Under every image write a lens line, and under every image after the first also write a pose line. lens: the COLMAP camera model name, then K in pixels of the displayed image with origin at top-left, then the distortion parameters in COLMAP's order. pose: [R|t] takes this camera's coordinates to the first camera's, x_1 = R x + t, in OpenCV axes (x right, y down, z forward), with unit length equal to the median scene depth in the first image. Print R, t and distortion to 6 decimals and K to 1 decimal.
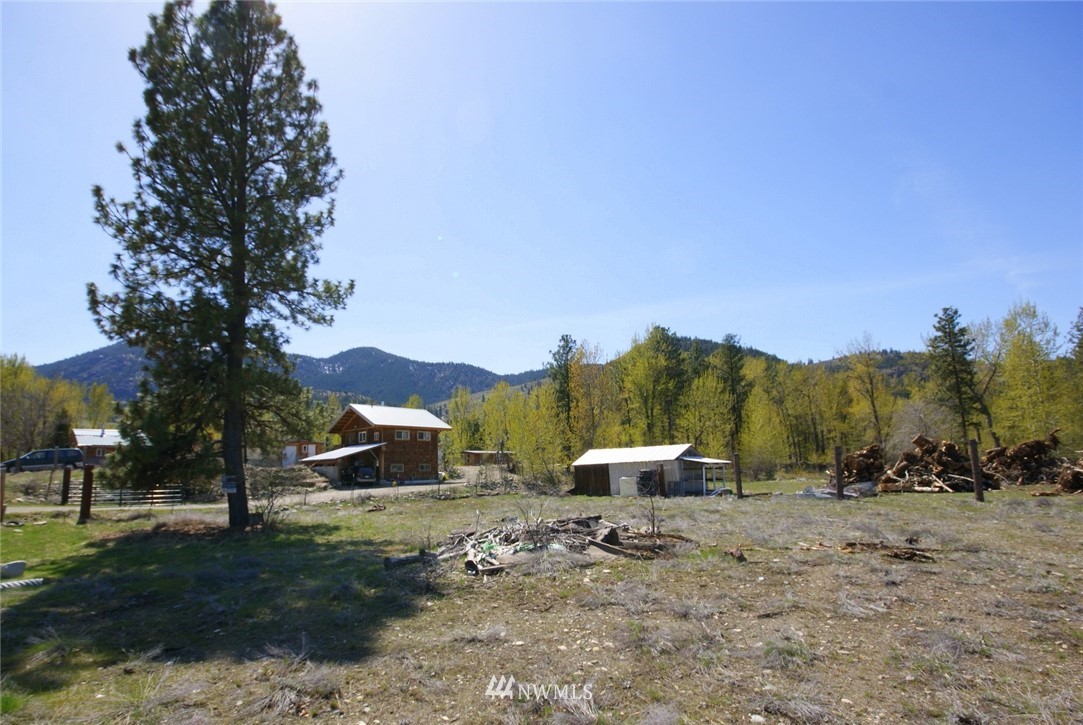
lens RADIAL K [[510.2, 0, 507.8], [0, 510.2, 410.8], [0, 0, 1]] dist [-0.000987, -0.001564]
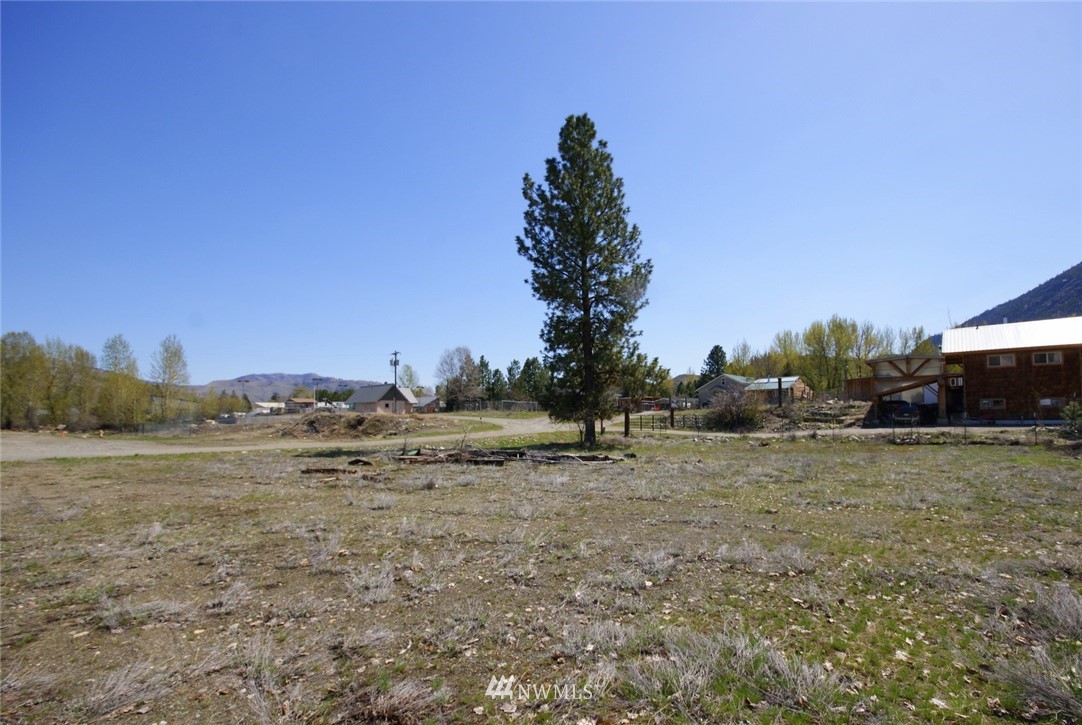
lens RADIAL K [[509.7, 0, 579.6], [0, 509.7, 406.5], [0, 0, 1]] dist [-0.000987, -0.001564]
pose [[0.095466, -0.001782, -0.995431, 0.549969], [0.124047, 0.992225, 0.010120, 0.034703], [0.987673, -0.124446, 0.094945, 0.352726]]
